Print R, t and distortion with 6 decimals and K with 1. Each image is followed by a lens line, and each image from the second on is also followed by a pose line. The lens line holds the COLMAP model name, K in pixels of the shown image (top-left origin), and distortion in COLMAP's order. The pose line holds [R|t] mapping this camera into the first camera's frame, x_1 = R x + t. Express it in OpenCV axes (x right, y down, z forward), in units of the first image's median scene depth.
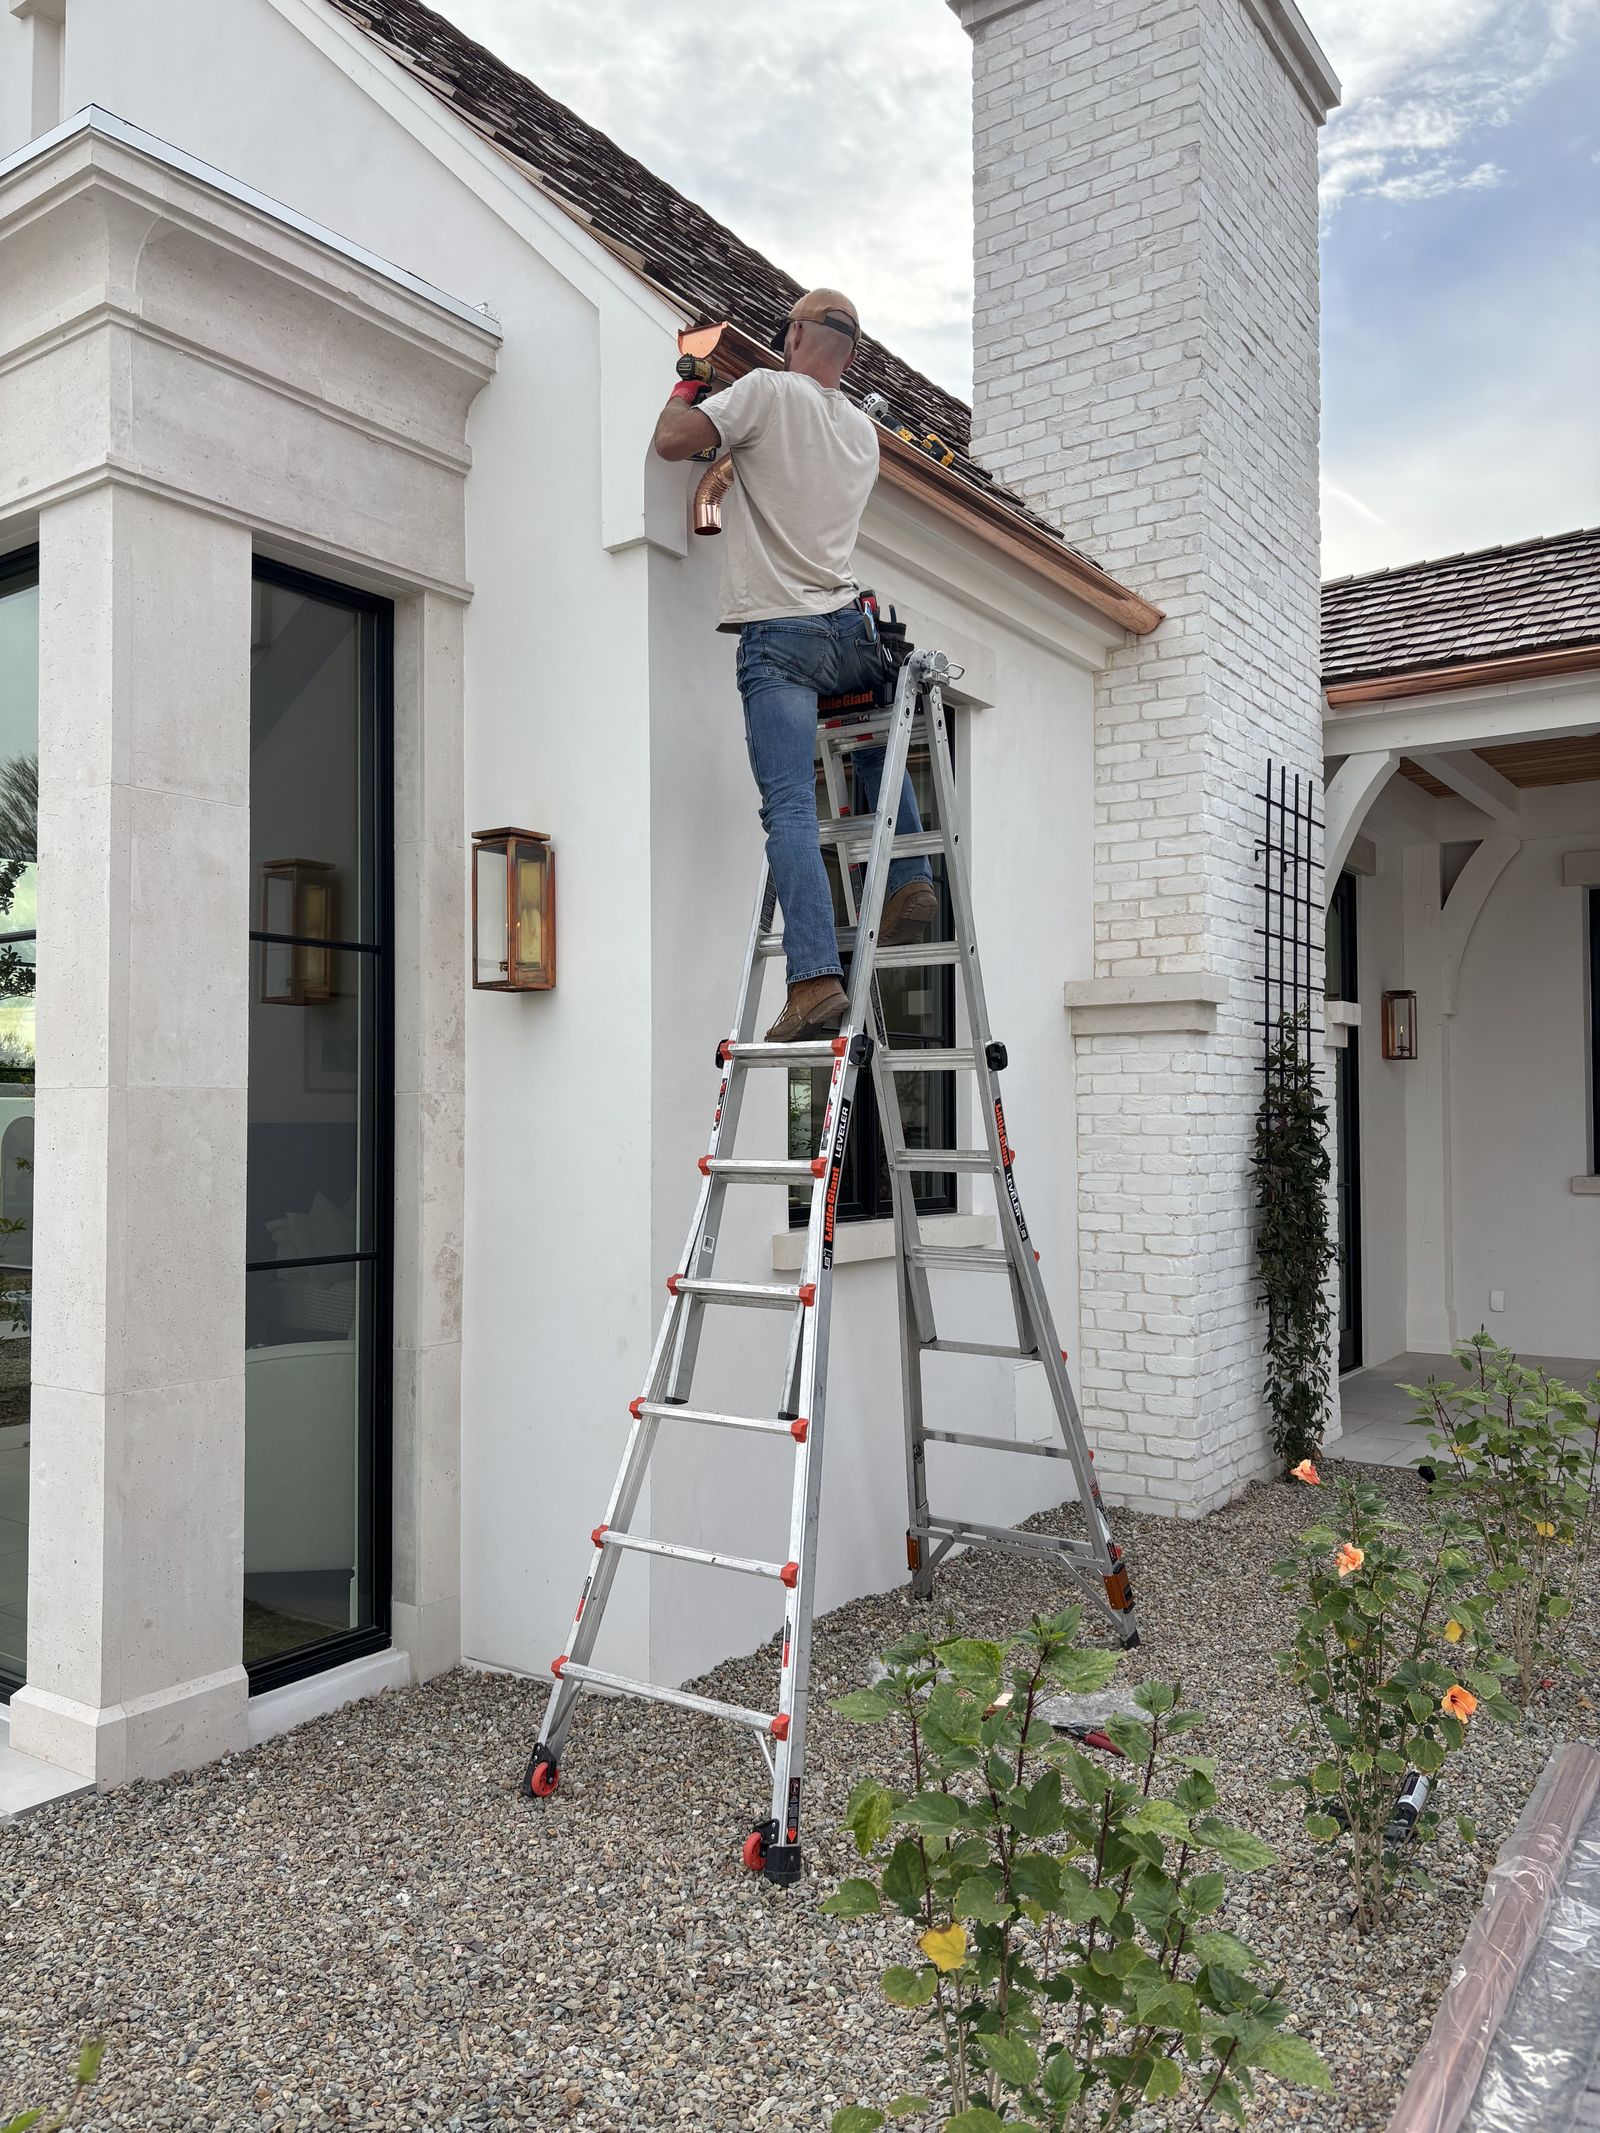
lens RADIAL K [[1619.8, 0, 791.5], [0, 1619.8, 1080.8], [0, 0, 1]] dist [0.015041, 0.002196]
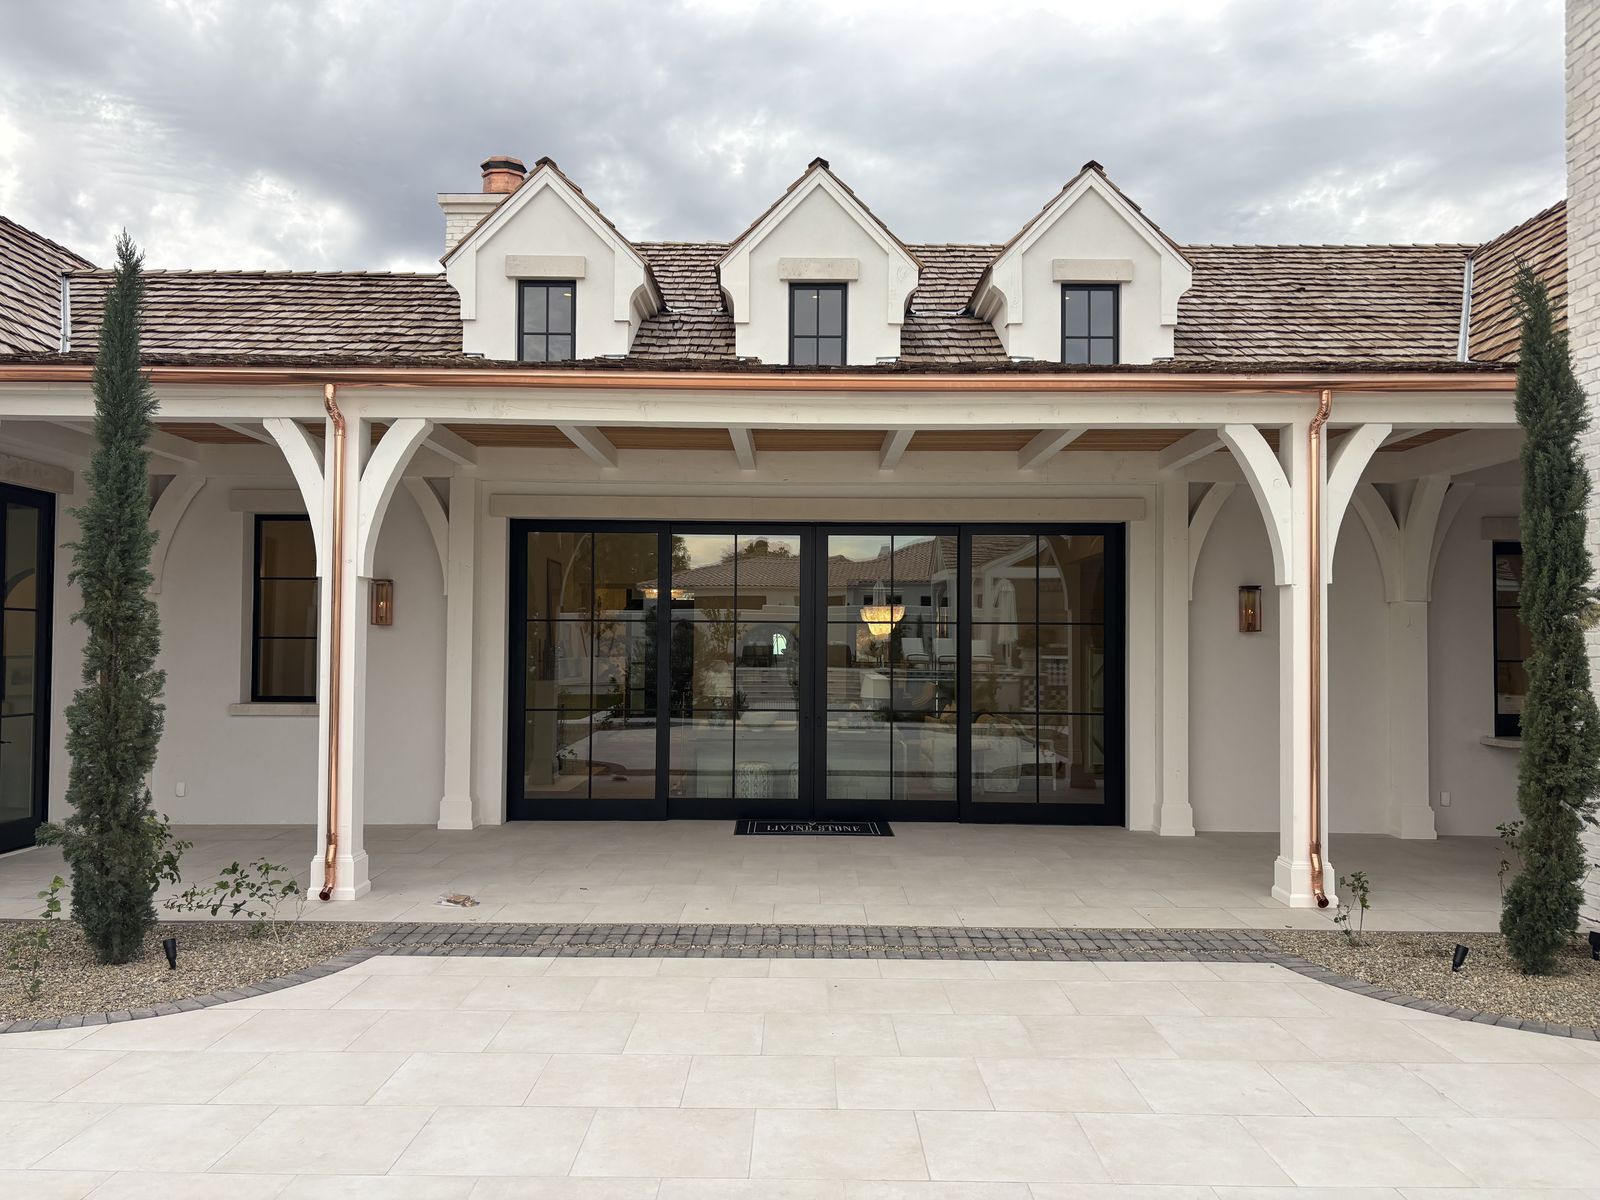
lens RADIAL K [[1215.0, 0, 803.1], [0, 1215.0, 592.7], [0, 0, 1]] dist [0.015041, 0.002196]
pose [[0.820861, 0.038882, 0.569804, 0.423275], [-0.033392, 0.999241, -0.020081, -0.060016], [-0.570152, -0.002543, 0.821536, -0.371577]]
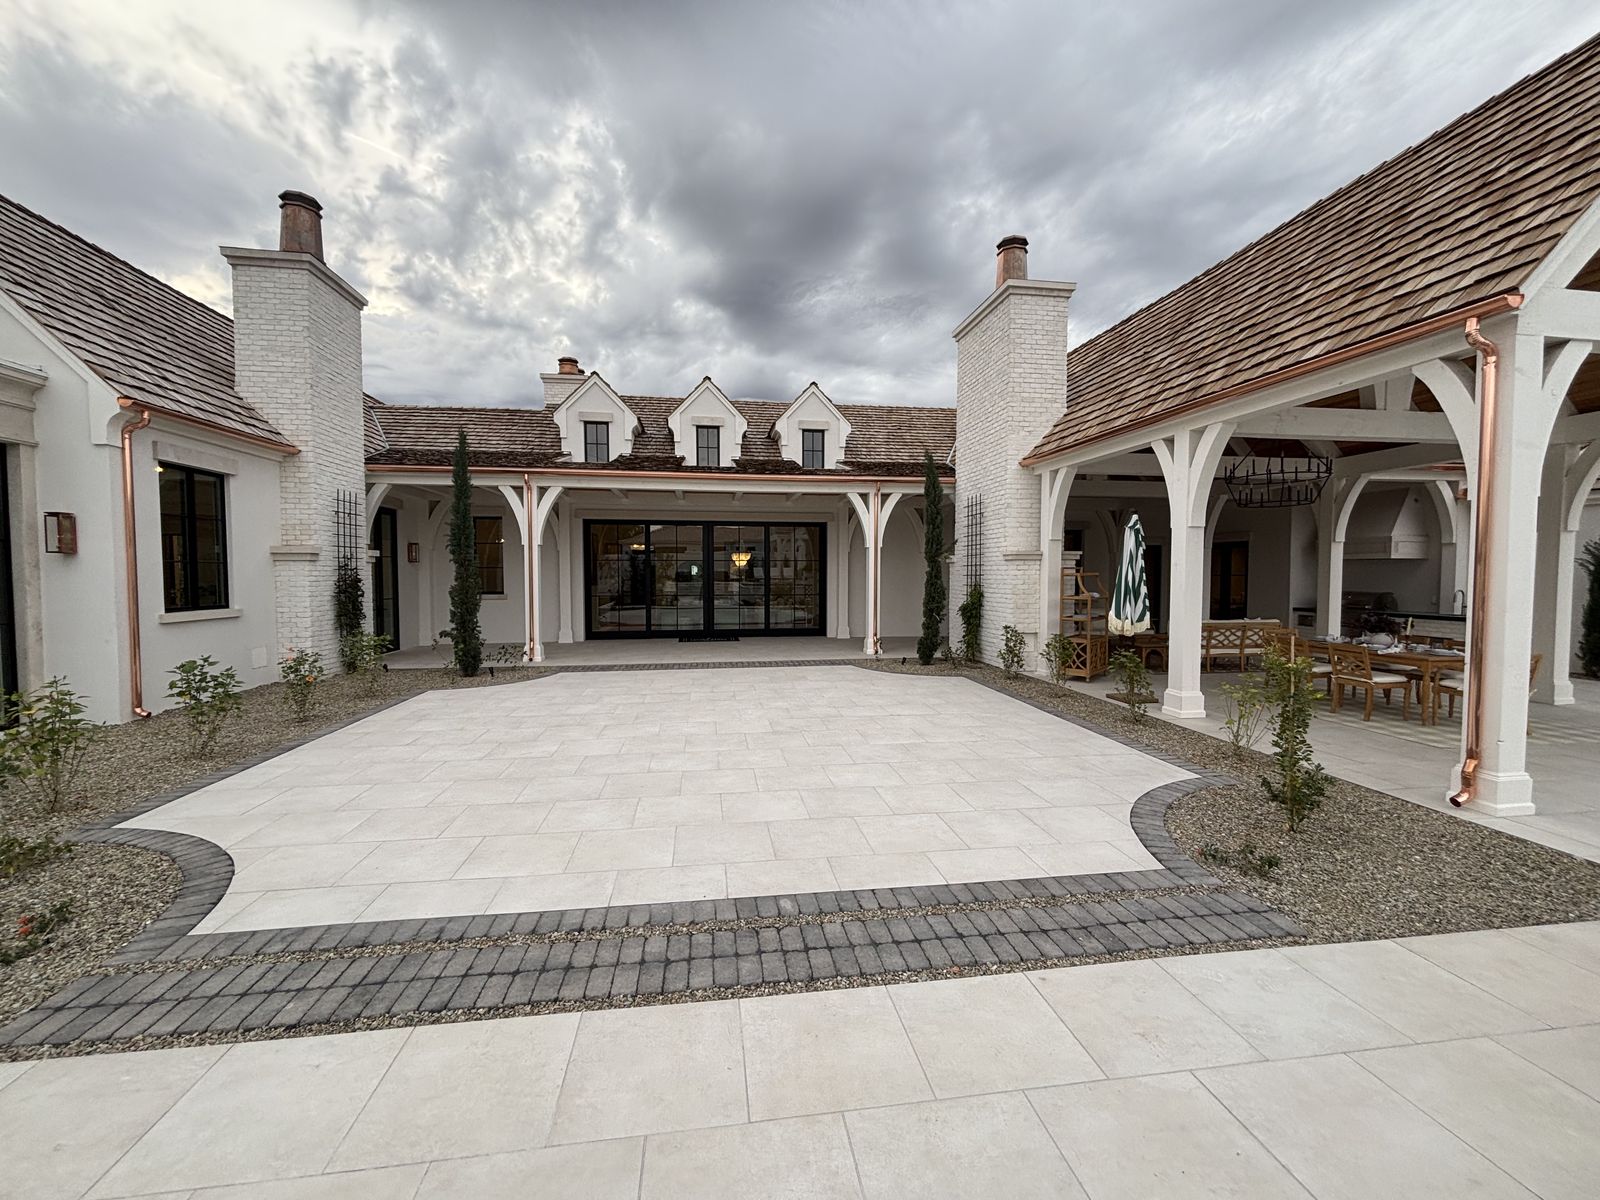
lens RADIAL K [[649.3, 0, 802.5], [0, 649.3, 602.6], [0, 0, 1]] dist [0.002047, 0.000134]
pose [[0.728776, -0.022949, 0.684368, 0.035367], [-0.028866, 0.997520, 0.064189, -0.063202], [-0.684144, -0.066535, 0.726306, -0.946089]]
